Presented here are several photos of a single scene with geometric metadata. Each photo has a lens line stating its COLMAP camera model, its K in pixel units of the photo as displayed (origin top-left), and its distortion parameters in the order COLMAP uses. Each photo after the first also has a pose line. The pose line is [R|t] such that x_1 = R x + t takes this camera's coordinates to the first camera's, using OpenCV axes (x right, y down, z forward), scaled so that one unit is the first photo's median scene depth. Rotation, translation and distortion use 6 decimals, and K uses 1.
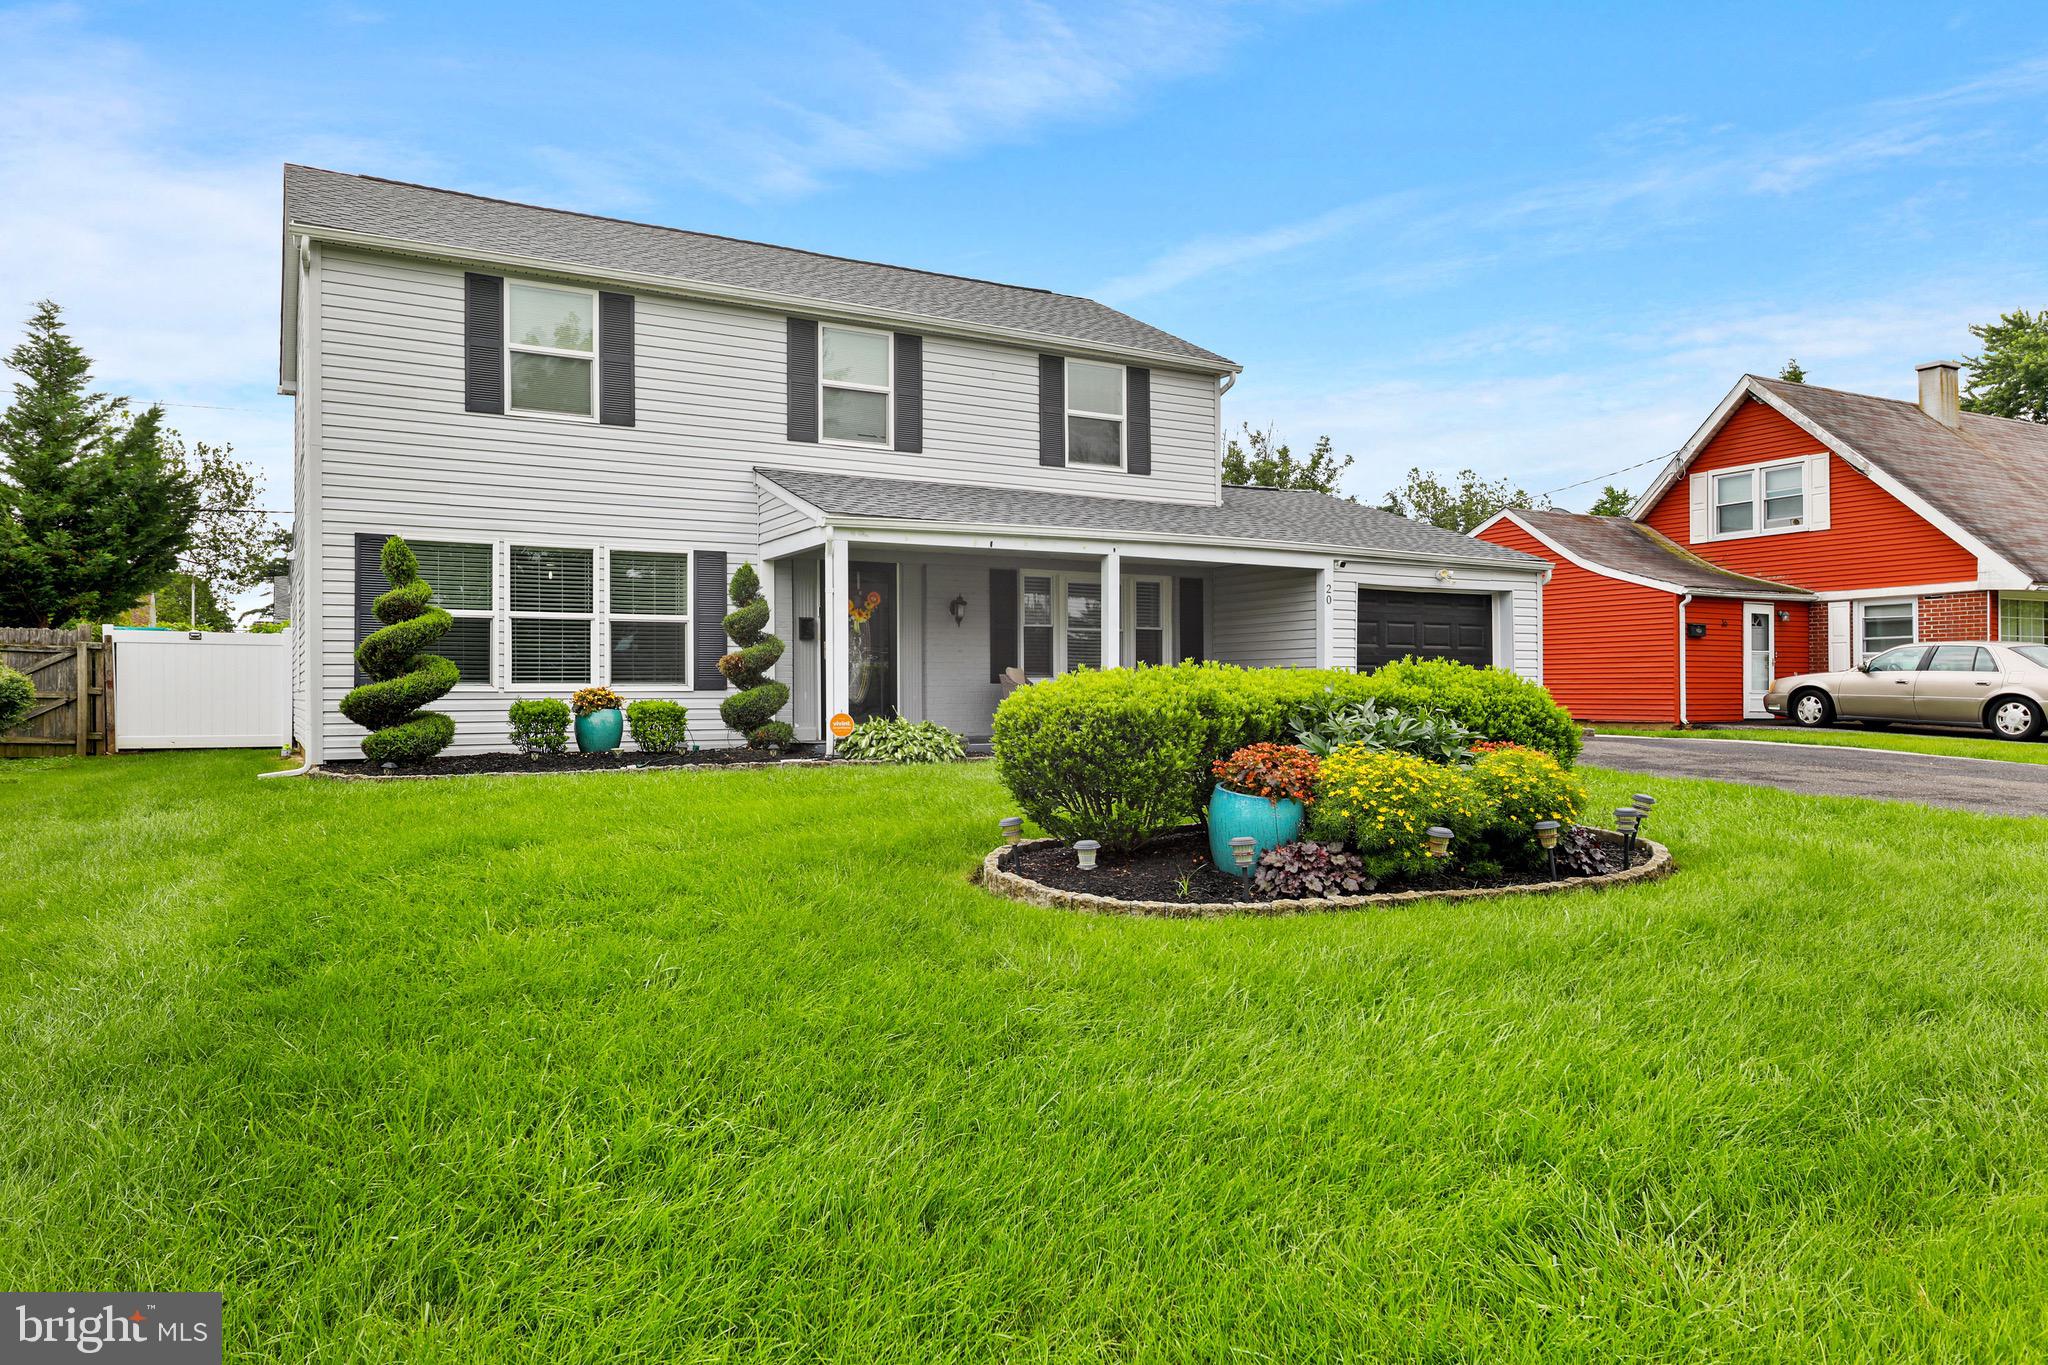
lens RADIAL K [[1353.6, 0, 1024.0], [0, 1353.6, 682.5], [0, 0, 1]] dist [0.007937, 0.000537]
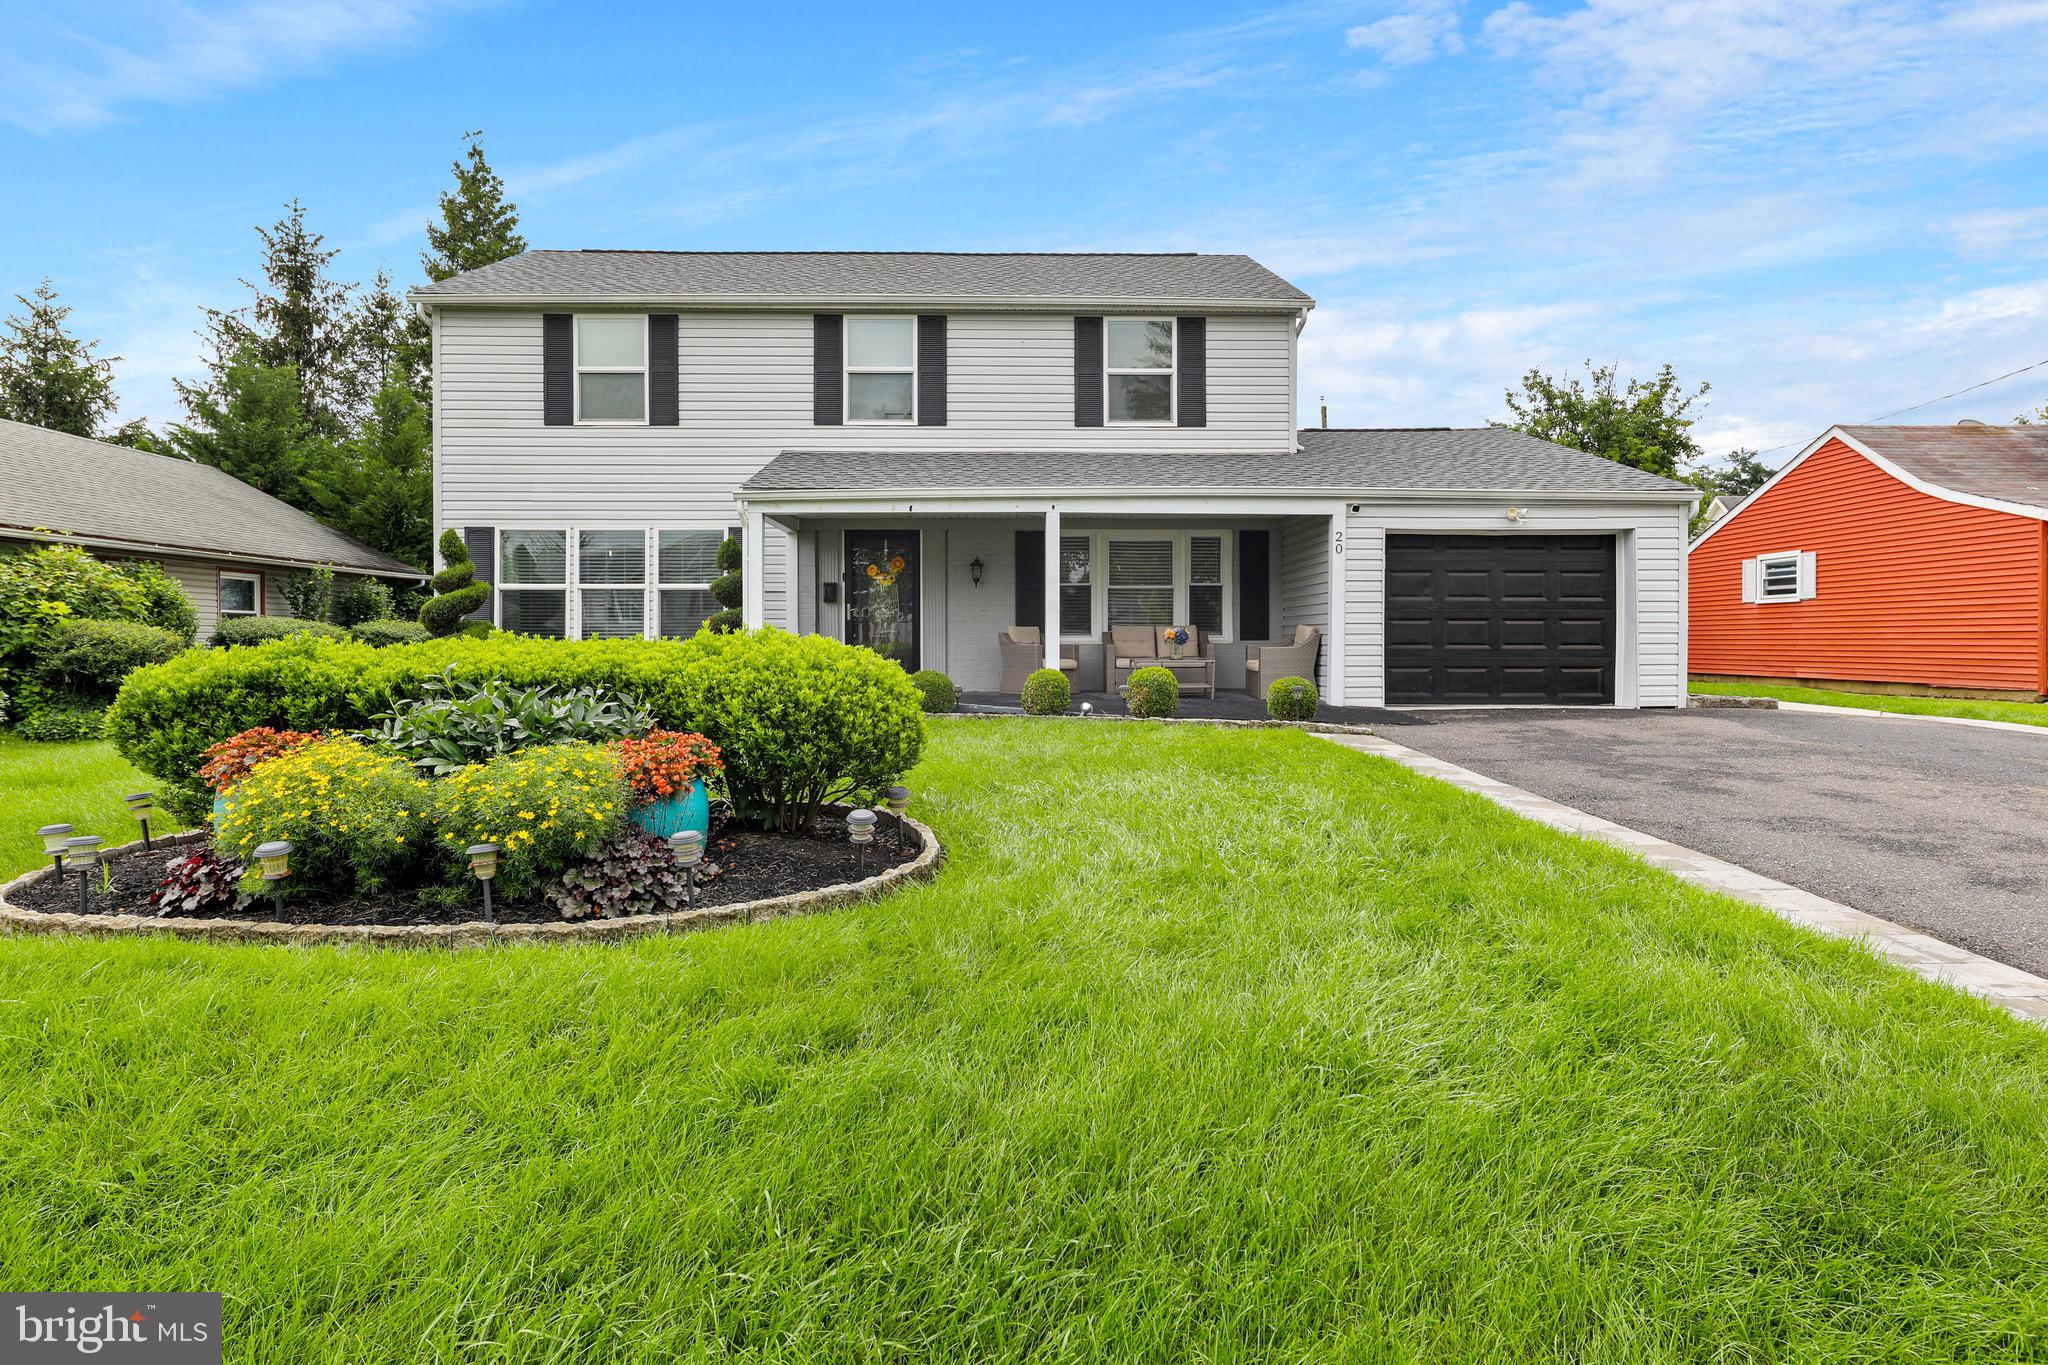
lens RADIAL K [[1113.5, 0, 1022.9], [0, 1113.5, 647.5], [0, 0, 1]] dist [-0.003240, 0.025013]
pose [[0.875407, 0.005549, -0.483354, 0.402773], [0.000846, 0.999915, 0.013011, -0.005902], [0.483385, -0.011799, 0.875328, 0.260040]]
